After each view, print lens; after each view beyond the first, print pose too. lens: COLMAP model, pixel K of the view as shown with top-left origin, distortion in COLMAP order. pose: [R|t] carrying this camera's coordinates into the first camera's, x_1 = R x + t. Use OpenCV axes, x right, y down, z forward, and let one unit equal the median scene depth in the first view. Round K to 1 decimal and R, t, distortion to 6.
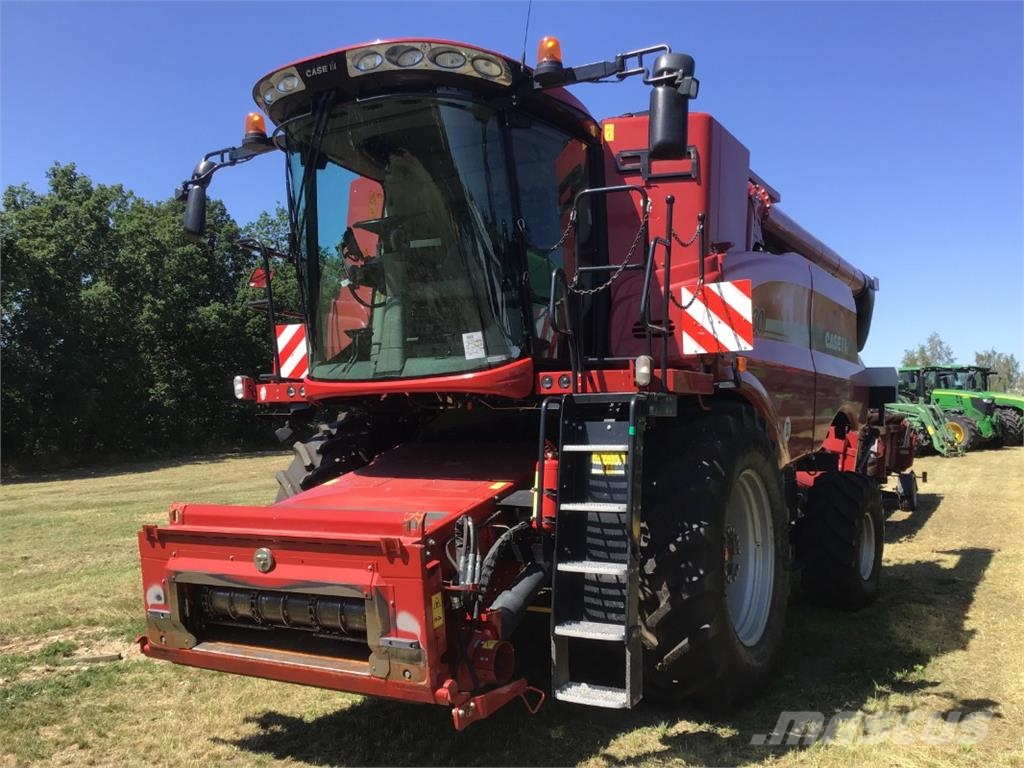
lens RADIAL K [[906.7, 0, 522.8], [0, 906.7, 387.6], [0, 0, 1]] dist [0.078431, -0.082016]
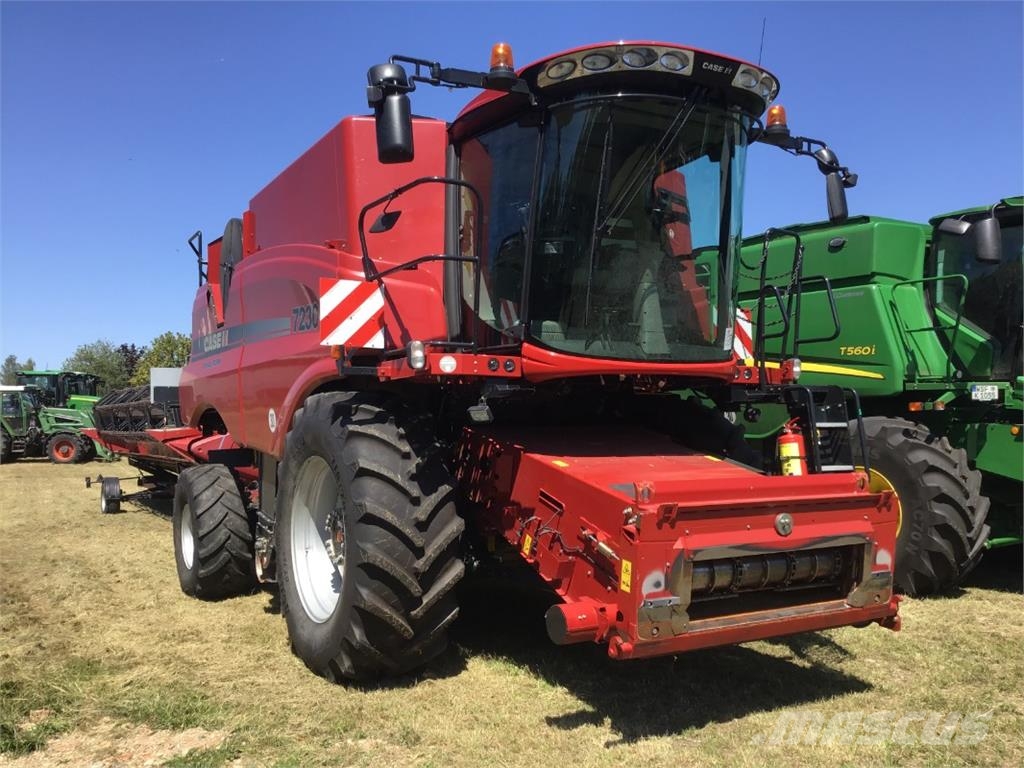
lens RADIAL K [[906.7, 0, 522.8], [0, 906.7, 387.6], [0, 0, 1]] dist [0.078431, -0.082016]
pose [[0.506071, 0.047444, 0.861186, -1.247819], [-0.037768, 0.998747, -0.032828, 0.068079], [-0.861665, -0.015912, 0.507228, 0.657550]]
